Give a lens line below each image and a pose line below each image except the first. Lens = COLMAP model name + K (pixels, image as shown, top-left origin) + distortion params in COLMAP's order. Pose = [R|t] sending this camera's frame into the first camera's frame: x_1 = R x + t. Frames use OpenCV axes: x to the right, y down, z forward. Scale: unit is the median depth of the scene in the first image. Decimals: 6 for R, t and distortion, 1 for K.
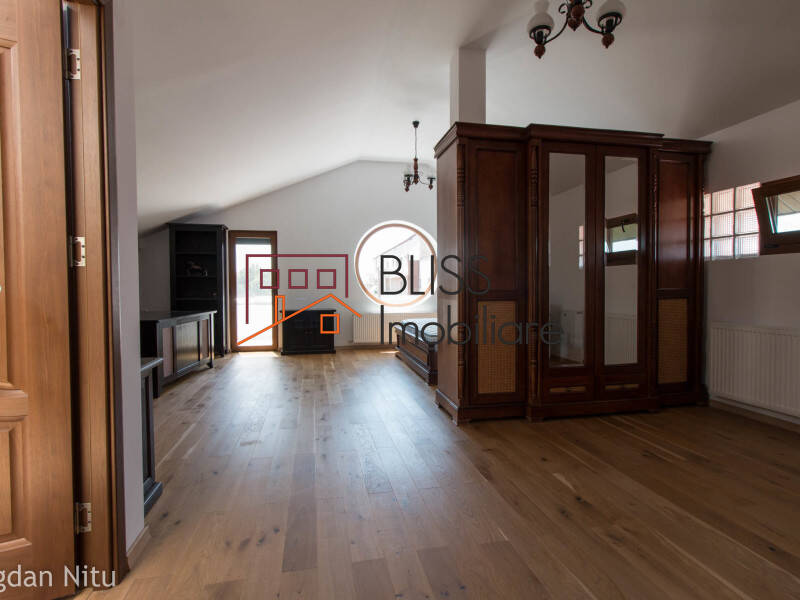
lens RADIAL K [[409.9, 0, 399.8], [0, 409.9, 298.0], [0, 0, 1]] dist [0.001823, -0.002223]
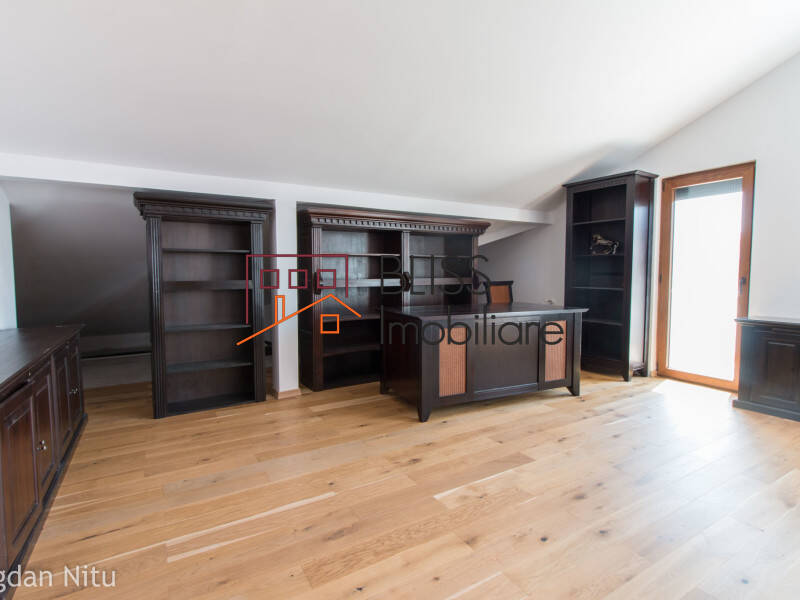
lens RADIAL K [[409.9, 0, 398.8], [0, 409.9, 299.4], [0, 0, 1]] dist [0.001823, -0.002223]
pose [[0.325691, 0.068250, -0.943010, 0.050217], [-0.022191, 0.997668, 0.064541, -0.016001], [0.945216, -0.000094, 0.326446, 0.447727]]
